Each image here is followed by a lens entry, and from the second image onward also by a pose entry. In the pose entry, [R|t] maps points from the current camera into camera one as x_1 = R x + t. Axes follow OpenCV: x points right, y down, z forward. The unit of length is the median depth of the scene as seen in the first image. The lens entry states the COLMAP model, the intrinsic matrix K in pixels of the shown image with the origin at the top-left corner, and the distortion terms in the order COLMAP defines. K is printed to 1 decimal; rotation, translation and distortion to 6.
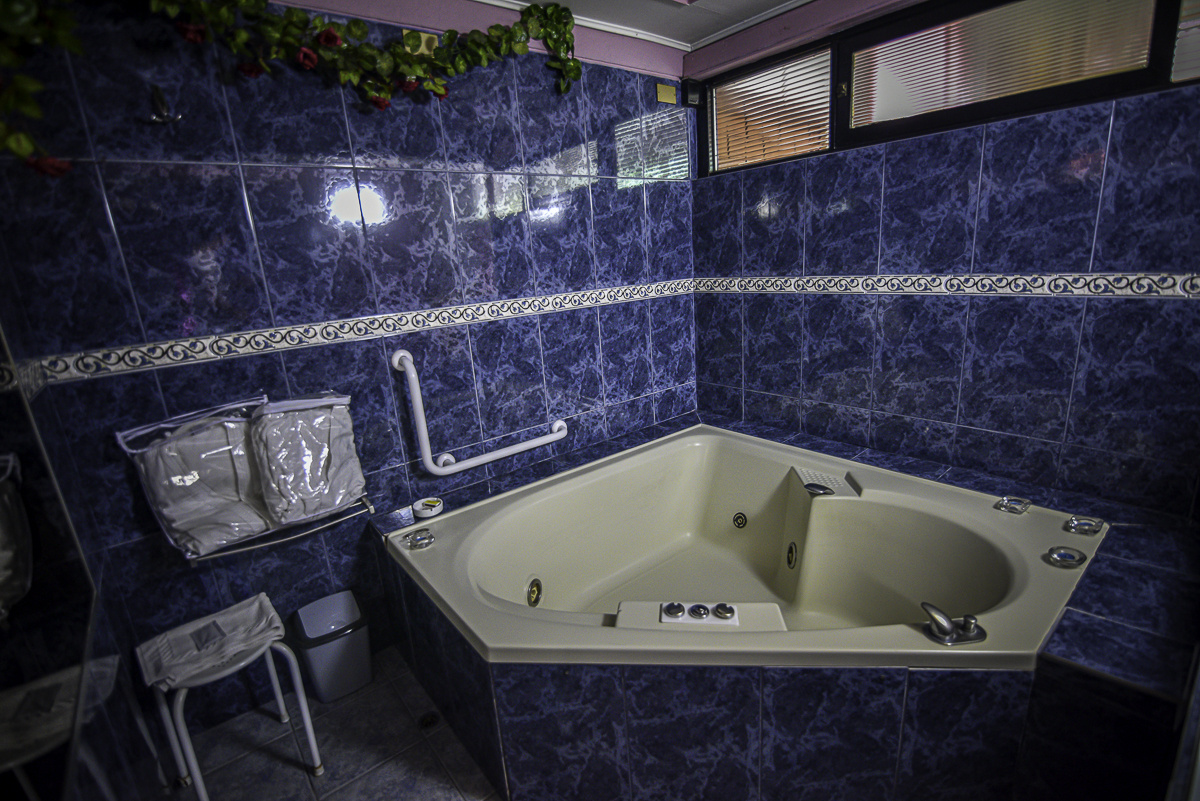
lens RADIAL K [[549.8, 0, 601.5], [0, 549.8, 408.0], [0, 0, 1]] dist [-0.024553, 0.002430]
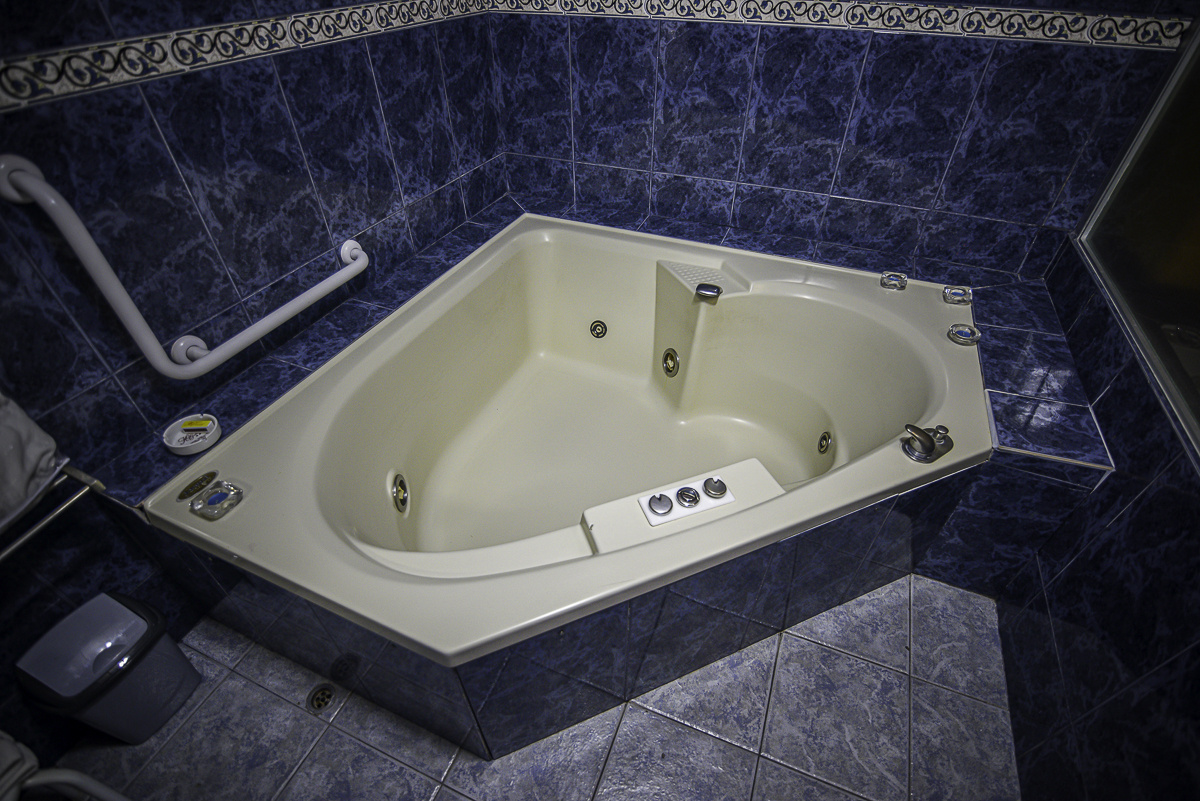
lens RADIAL K [[549.8, 0, 601.5], [0, 549.8, 408.0], [0, 0, 1]] dist [-0.024553, 0.002430]
pose [[0.878087, -0.260677, 0.401261, -0.147761], [0.069757, 0.899359, 0.431611, -0.068946], [-0.473389, -0.351001, 0.807899, 0.301090]]
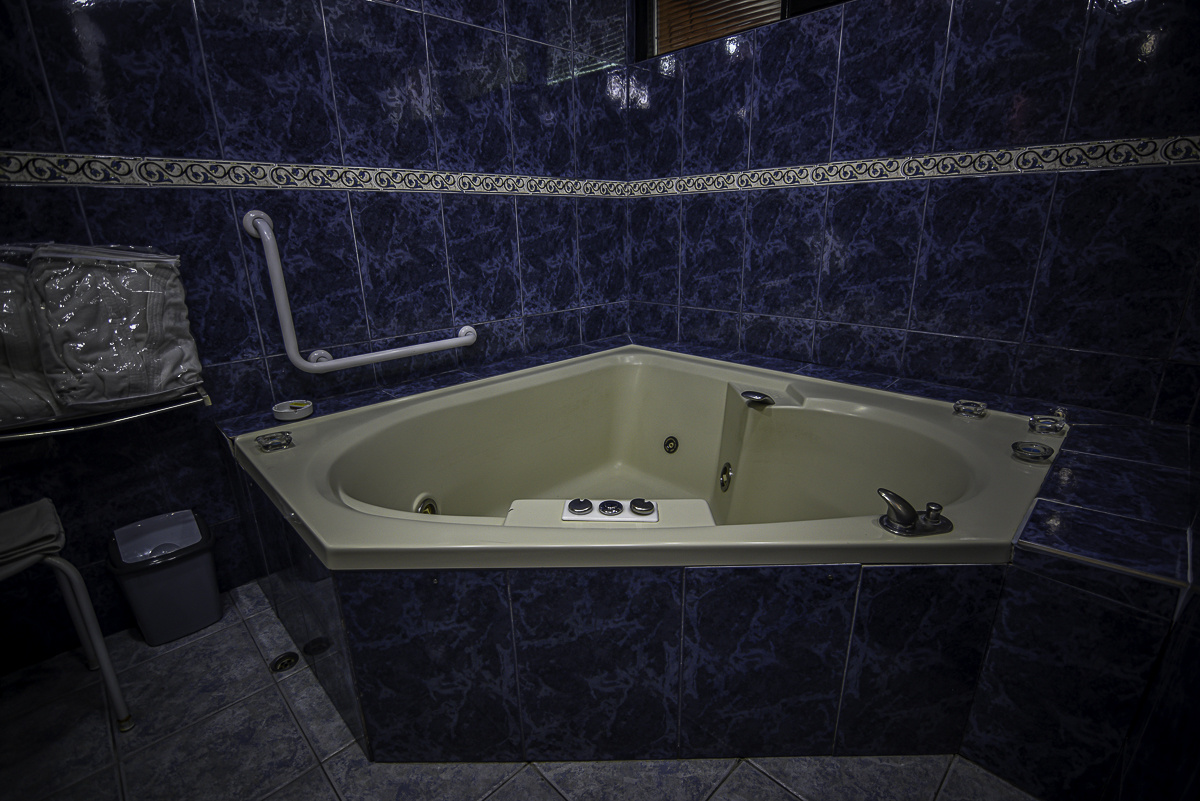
lens RADIAL K [[549.8, 0, 601.5], [0, 549.8, 408.0], [0, 0, 1]] dist [-0.024553, 0.002430]
pose [[0.994451, 0.016972, 0.103825, 0.052997], [-0.021737, 0.998754, 0.044931, 0.126620], [-0.102933, -0.046939, 0.993580, 0.140537]]
